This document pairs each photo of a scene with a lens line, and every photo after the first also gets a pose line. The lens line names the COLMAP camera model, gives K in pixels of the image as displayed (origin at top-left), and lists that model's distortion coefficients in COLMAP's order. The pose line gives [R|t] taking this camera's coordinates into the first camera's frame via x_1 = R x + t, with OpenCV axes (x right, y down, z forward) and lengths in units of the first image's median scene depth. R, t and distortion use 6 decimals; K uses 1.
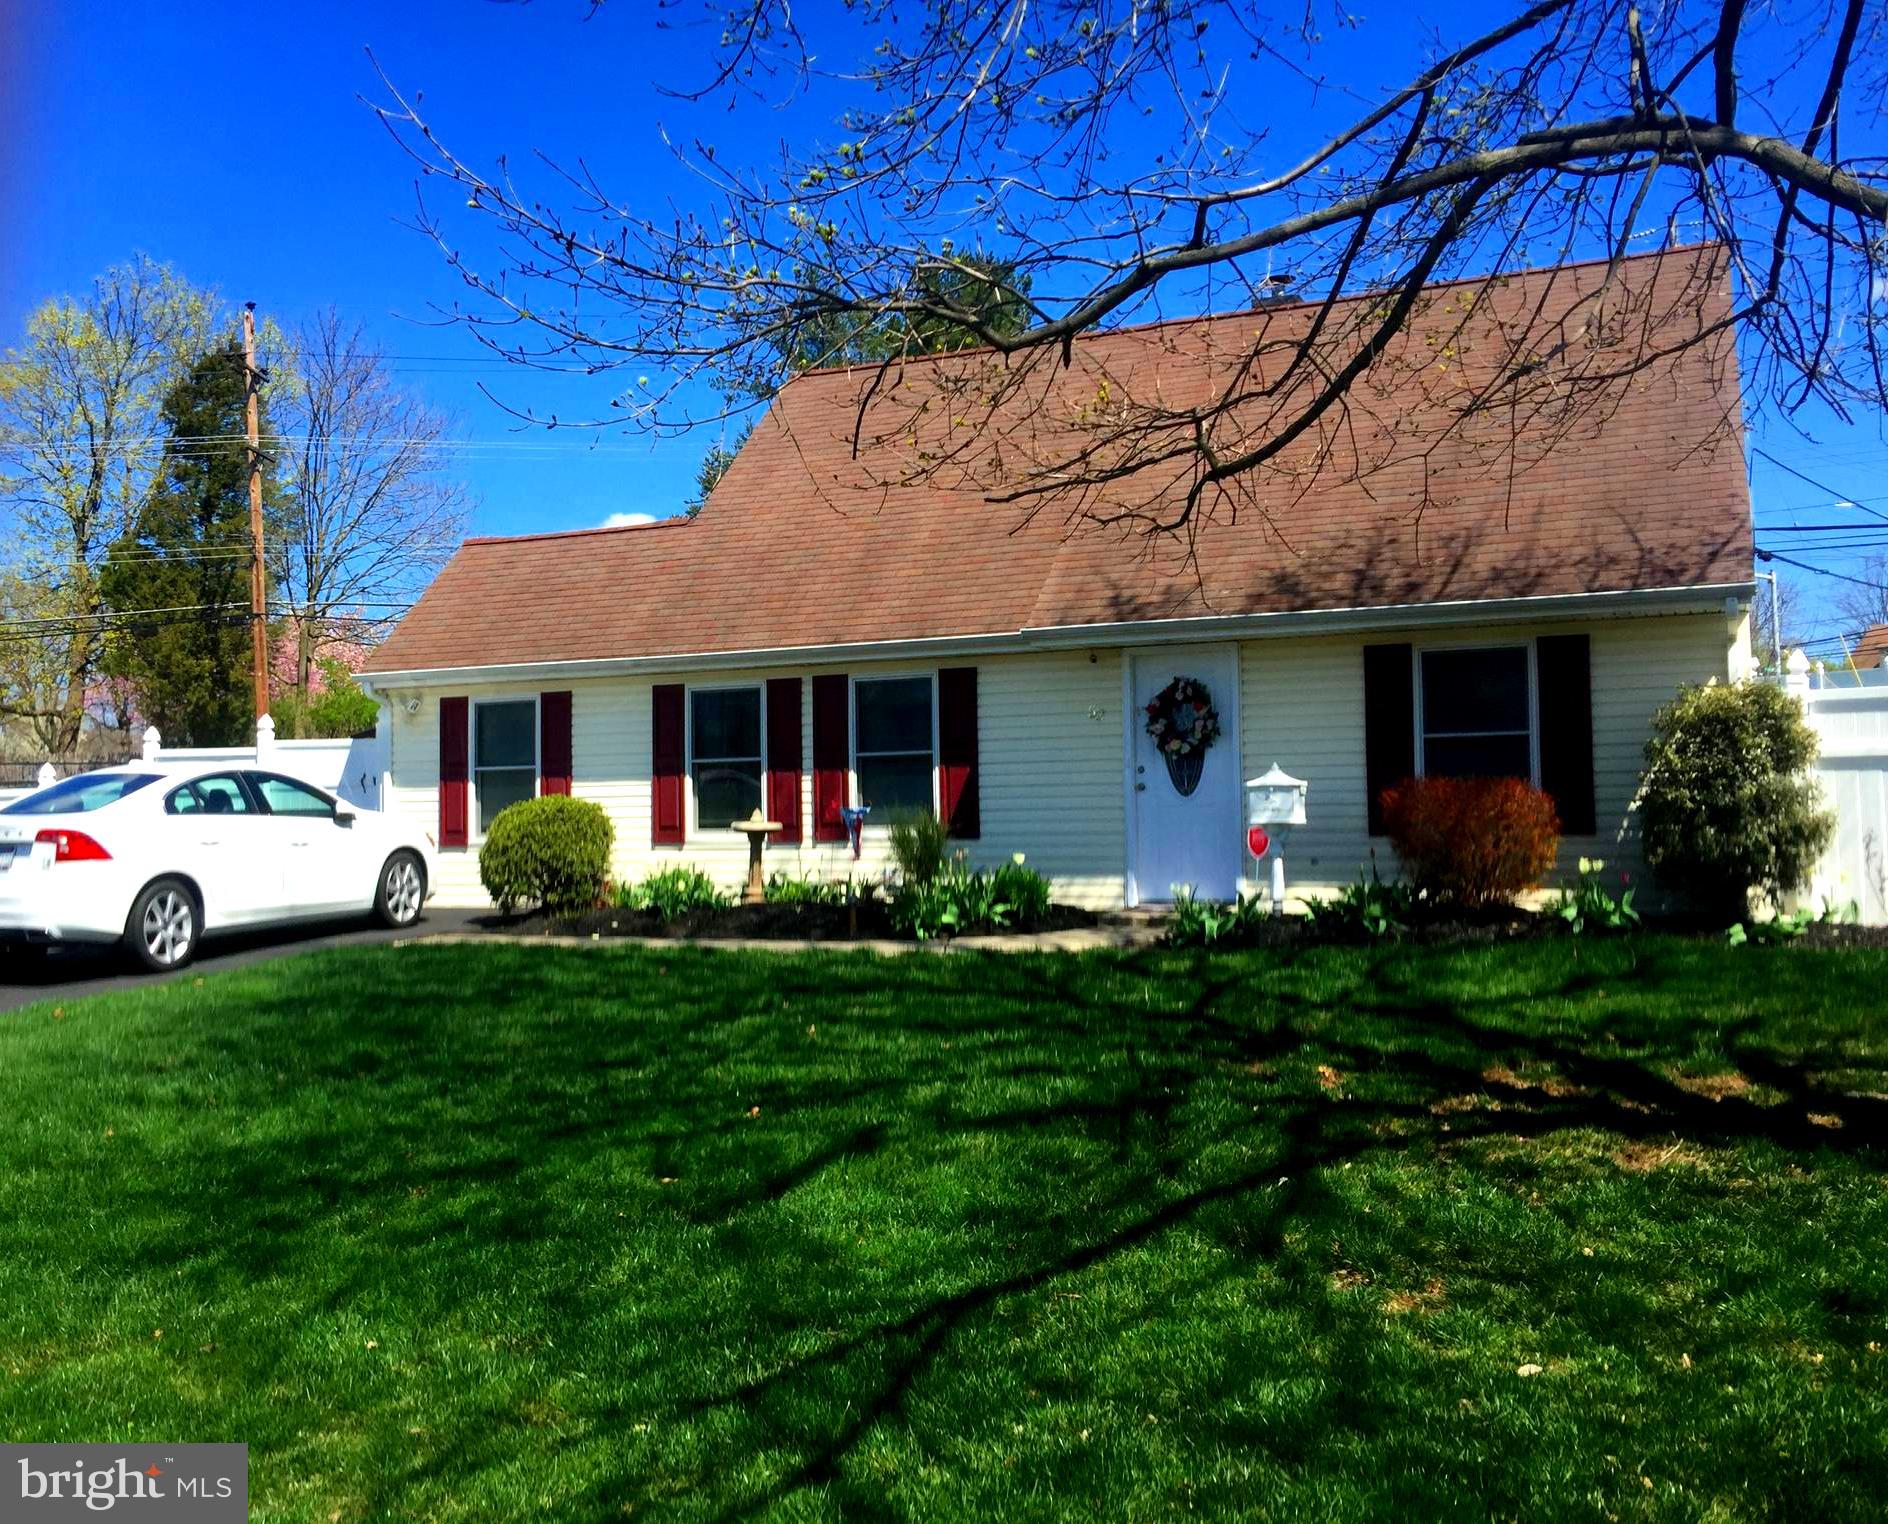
lens RADIAL K [[1531.0, 0, 944.0], [0, 1531.0, 762.0], [0, 0, 1]] dist [-0.000674, -0.000187]
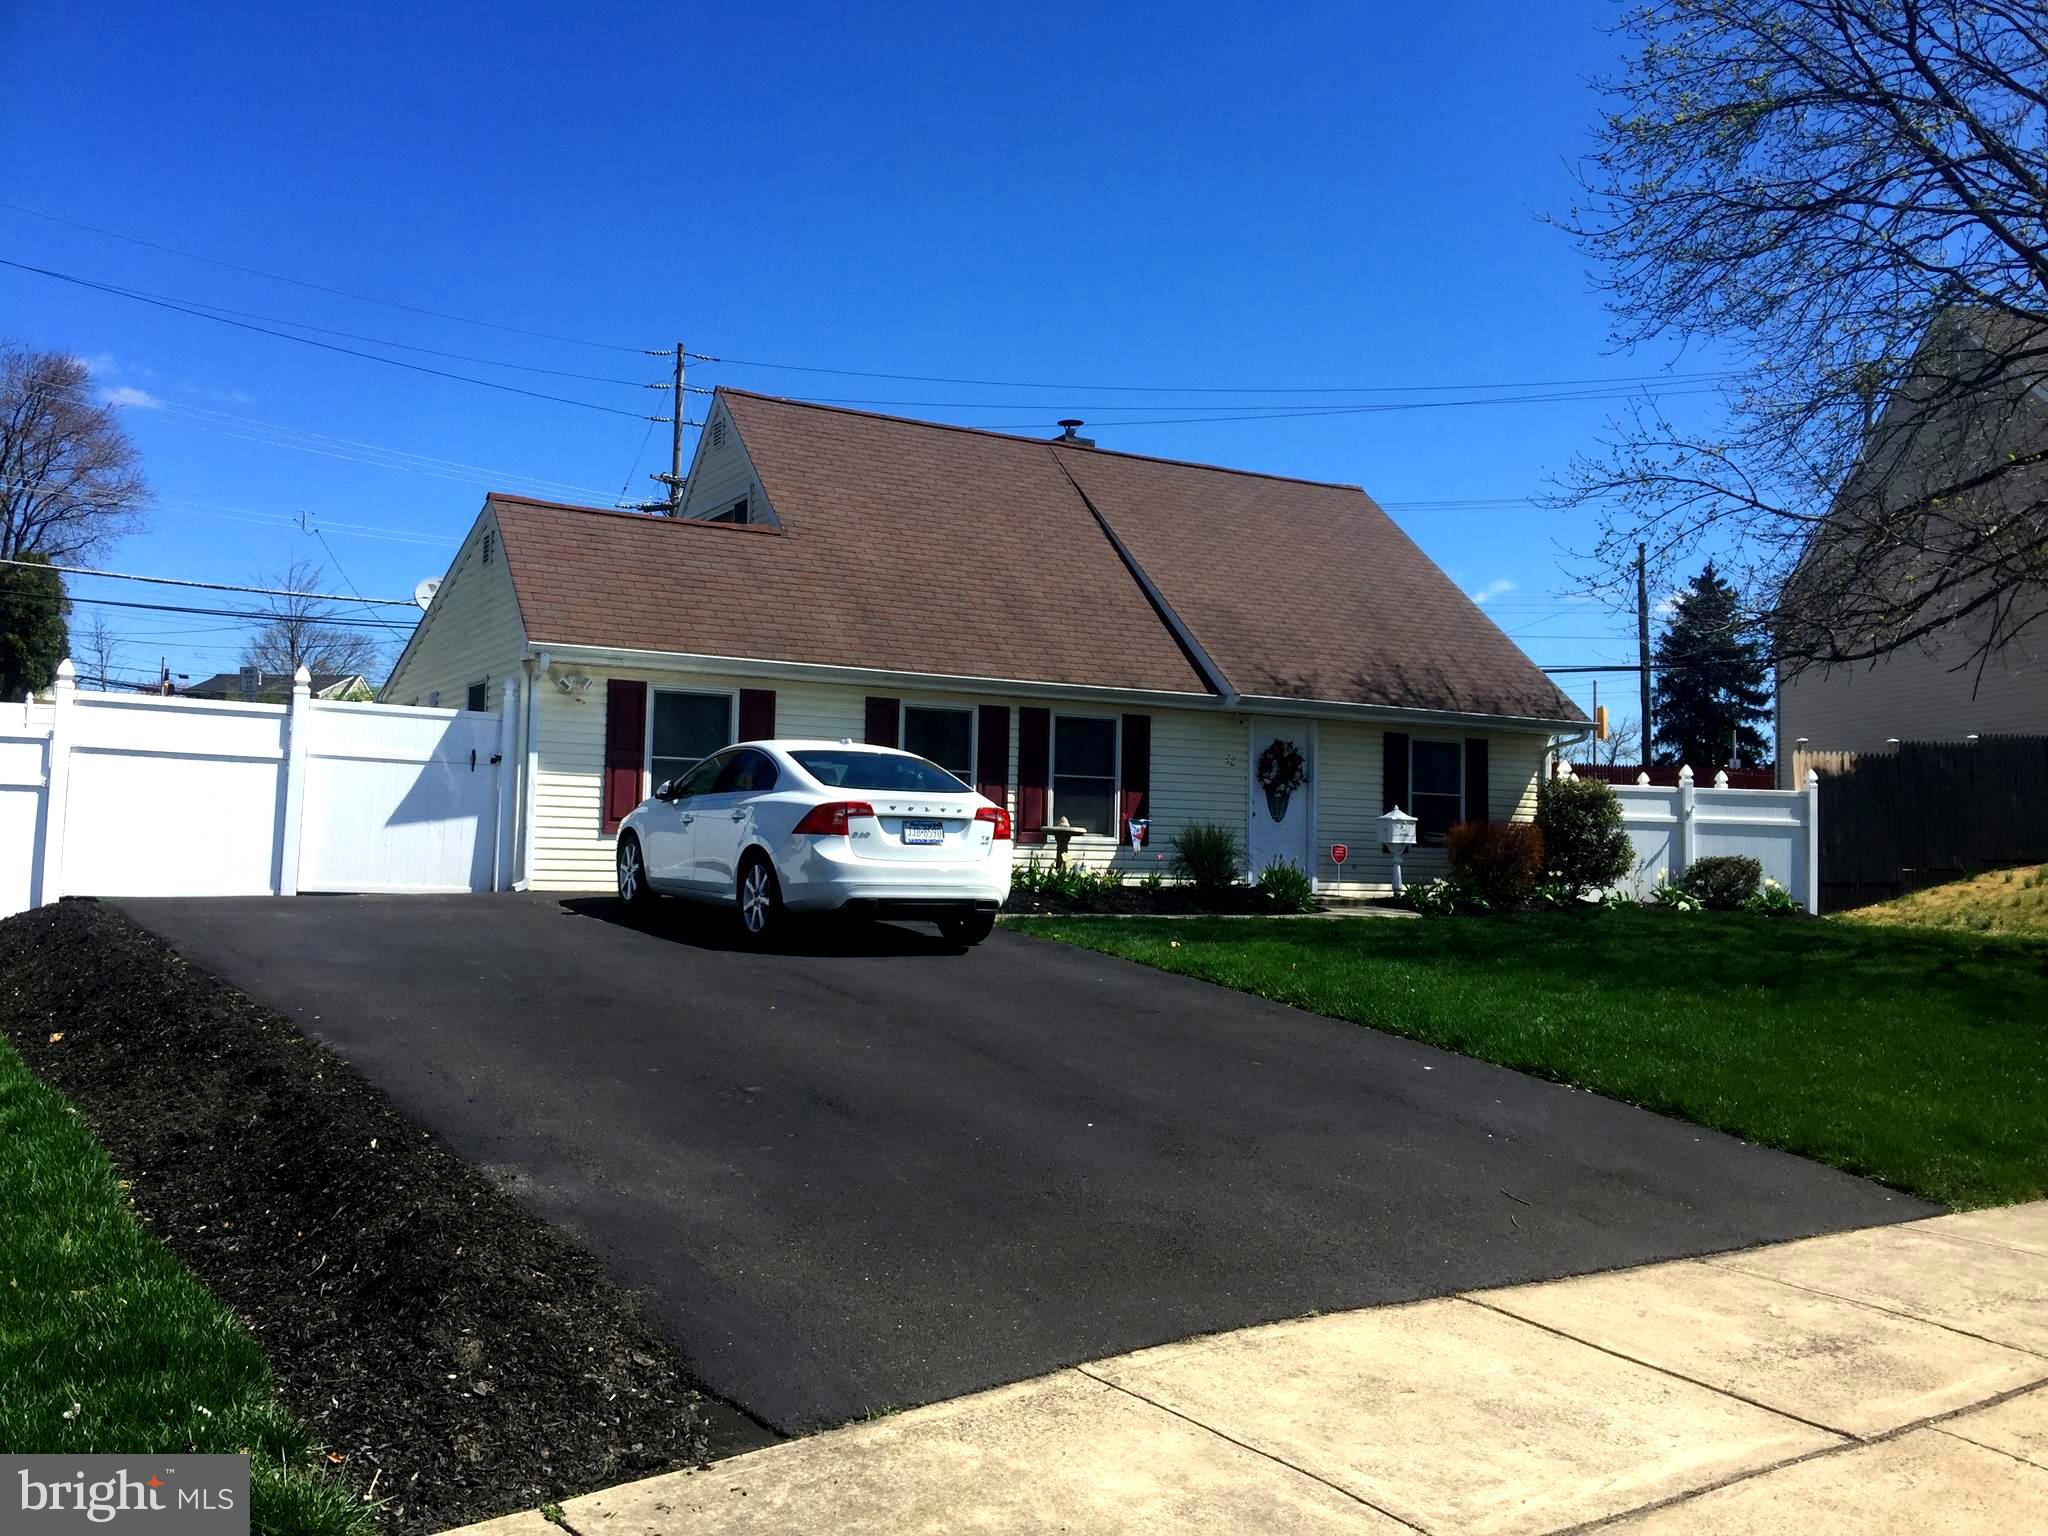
lens RADIAL K [[1720.1, 0, 1024.0], [0, 1720.1, 768.0], [0, 0, 1]] dist [0.090799, -0.141645]
pose [[0.649290, 0.071170, 0.757204, -1.102823], [-0.061018, 0.997277, -0.041413, 0.047000], [-0.758089, -0.019314, 0.651865, 0.122944]]
